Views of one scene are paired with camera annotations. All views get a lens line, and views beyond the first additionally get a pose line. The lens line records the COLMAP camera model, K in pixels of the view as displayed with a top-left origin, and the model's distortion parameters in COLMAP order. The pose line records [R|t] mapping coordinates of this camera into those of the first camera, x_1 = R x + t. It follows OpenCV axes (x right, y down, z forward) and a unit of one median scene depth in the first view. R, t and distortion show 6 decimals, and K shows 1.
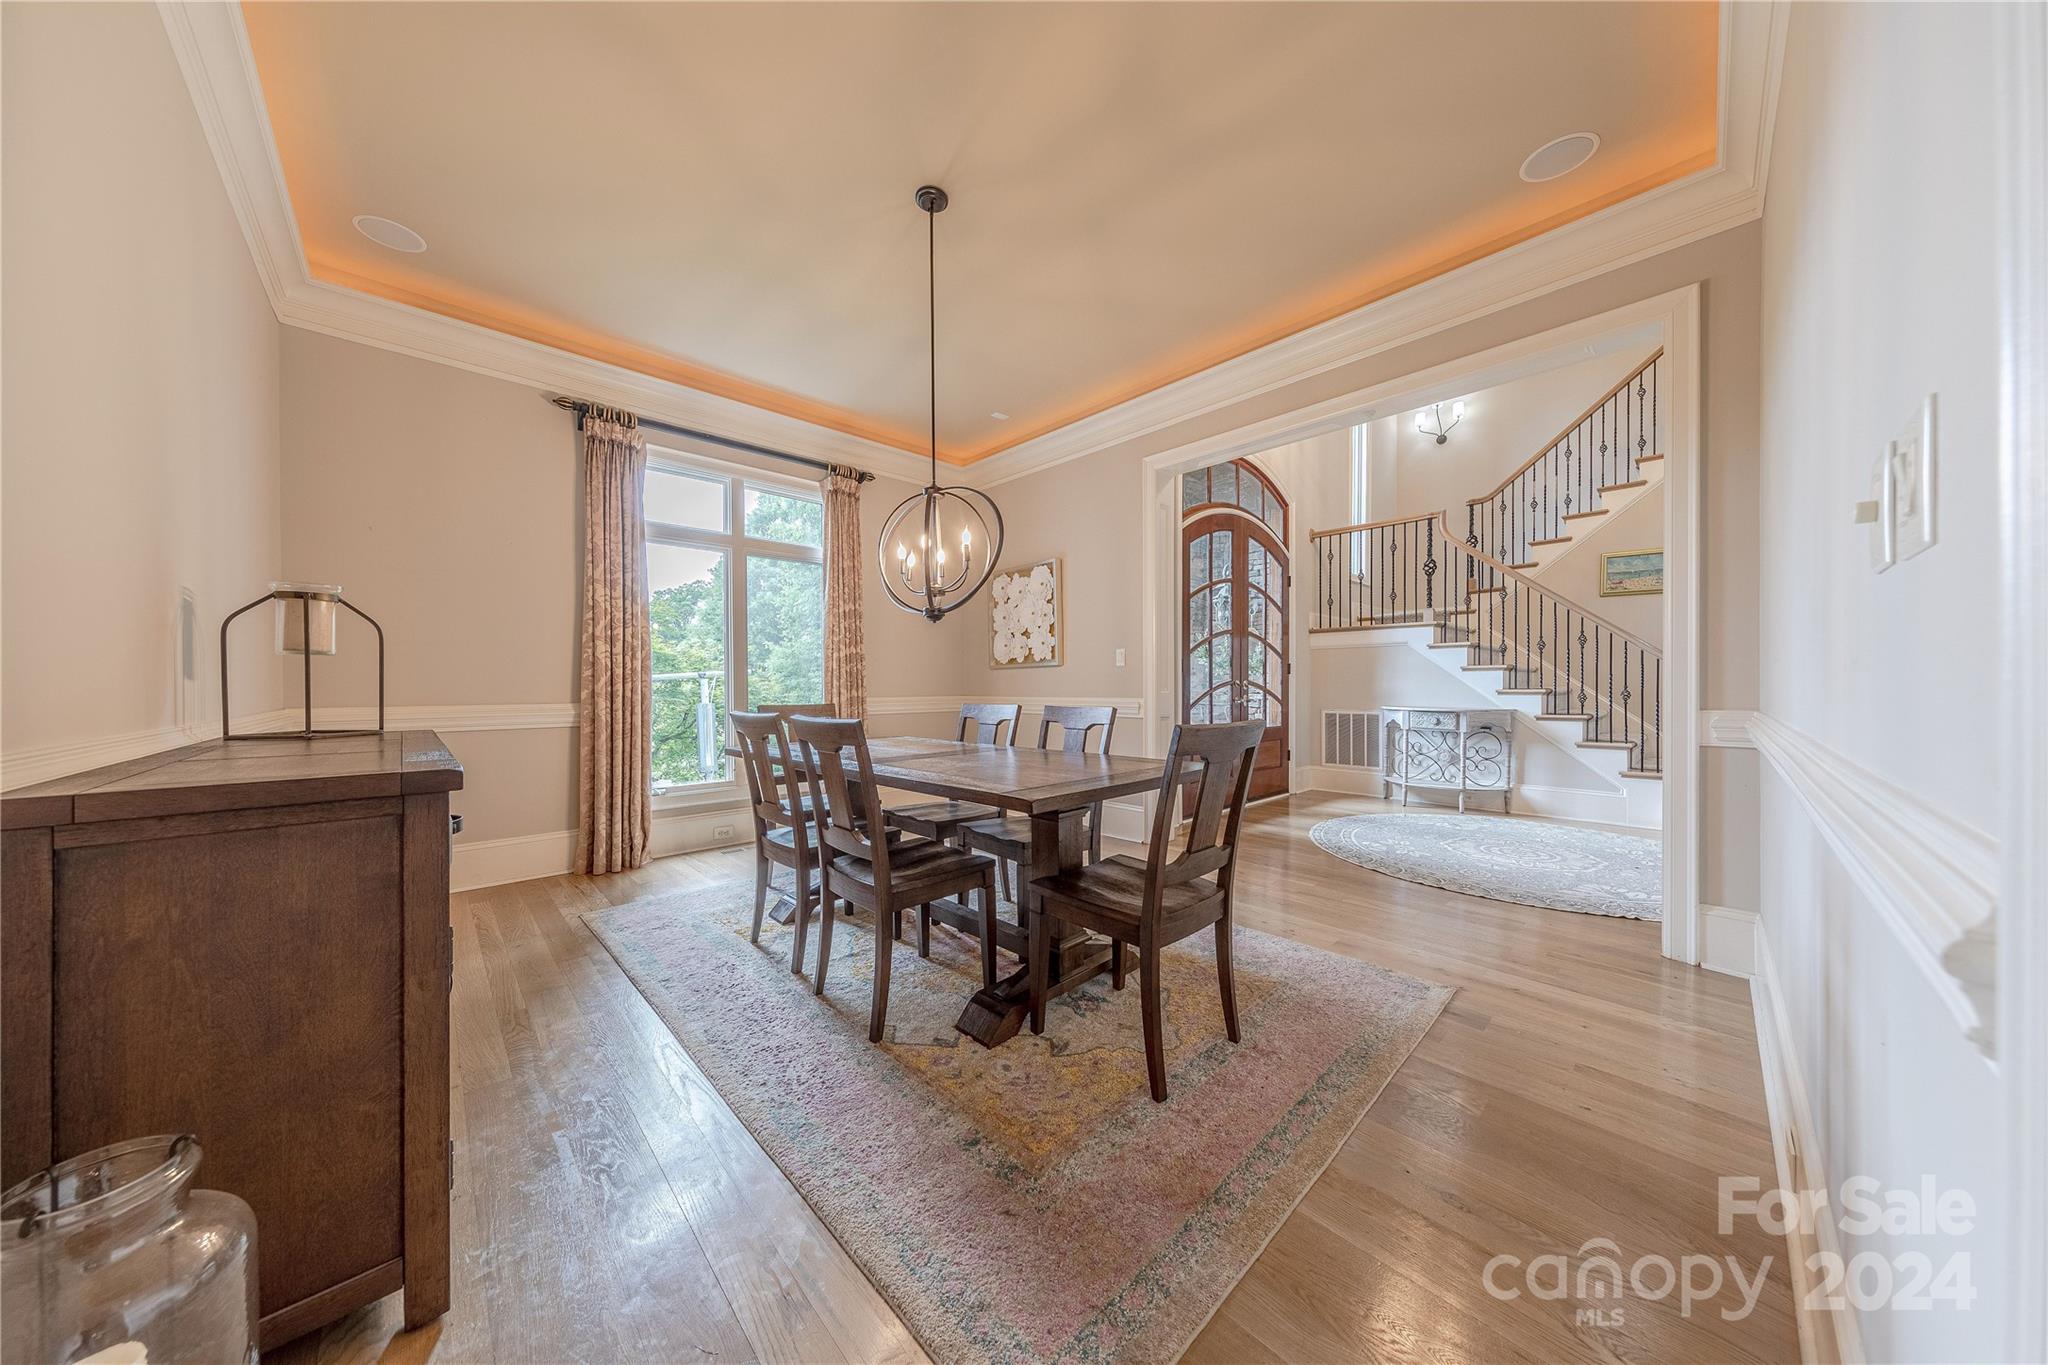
lens RADIAL K [[646.8, 0, 1024.9], [0, 646.8, 684.6], [0, 0, 1]] dist [0.006422, -0.000105]
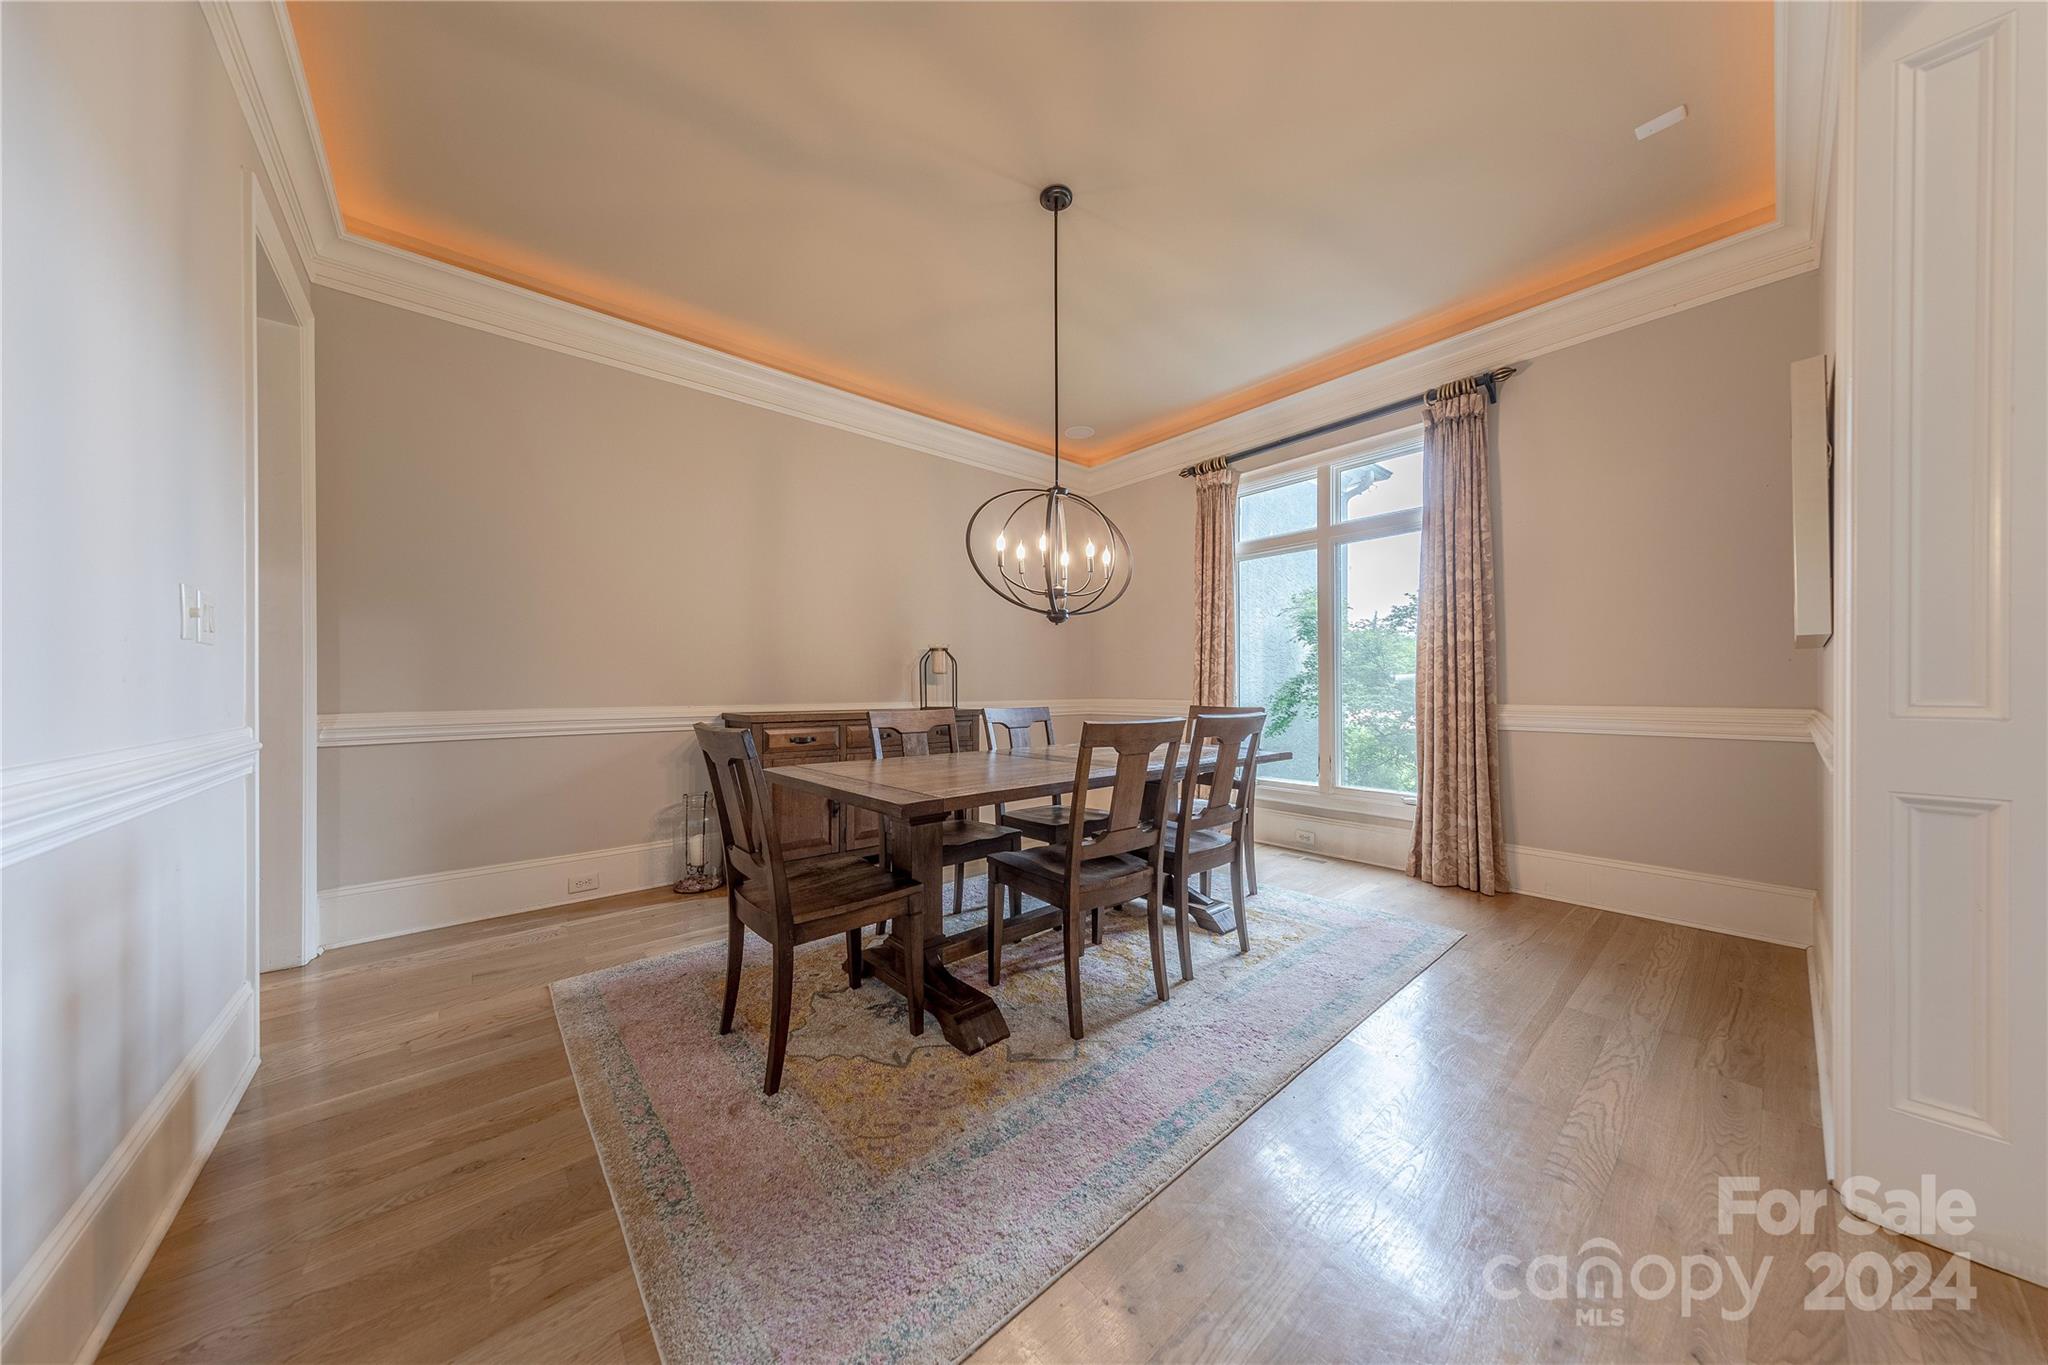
lens RADIAL K [[637.9, 0, 1014.3], [0, 637.9, 687.5], [0, 0, 1]] dist [0.001299, -0.000125]
pose [[-0.077721, 0.003690, -0.996968, 0.401823], [-0.001567, 0.999991, 0.003824, 0.000024], [0.996974, 0.001859, -0.077714, 0.485120]]
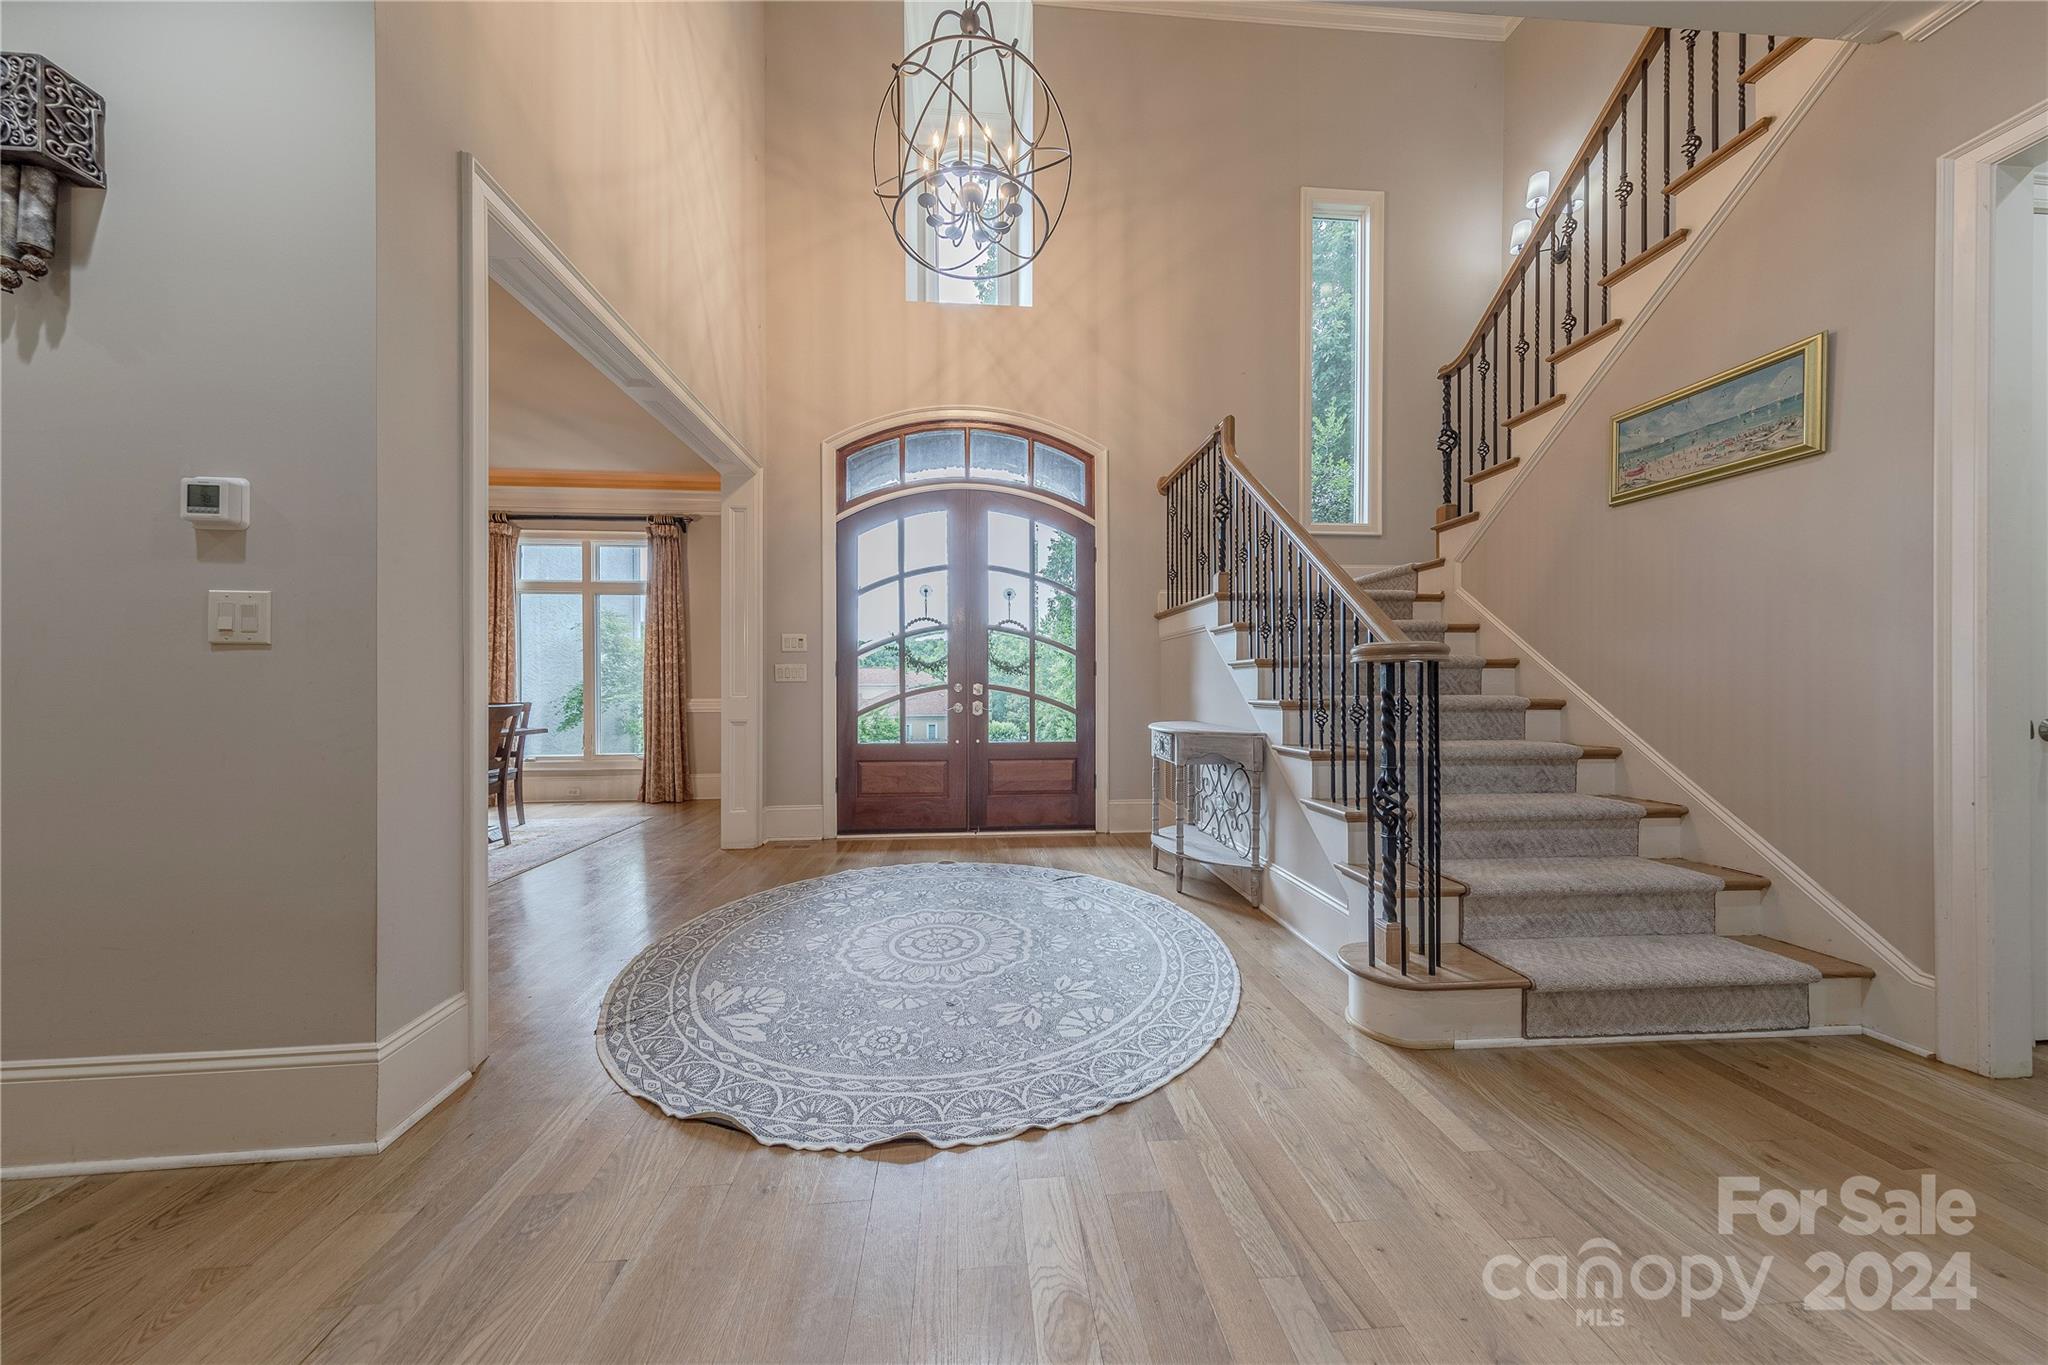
lens RADIAL K [[637.9, 0, 1014.3], [0, 637.9, 687.5], [0, 0, 1]] dist [0.001299, -0.000125]
pose [[0.783172, 0.001627, -0.621802, 0.883913], [-0.002044, 0.999998, 0.000043, -0.002256], [0.621801, 0.001237, 0.783174, 0.384890]]
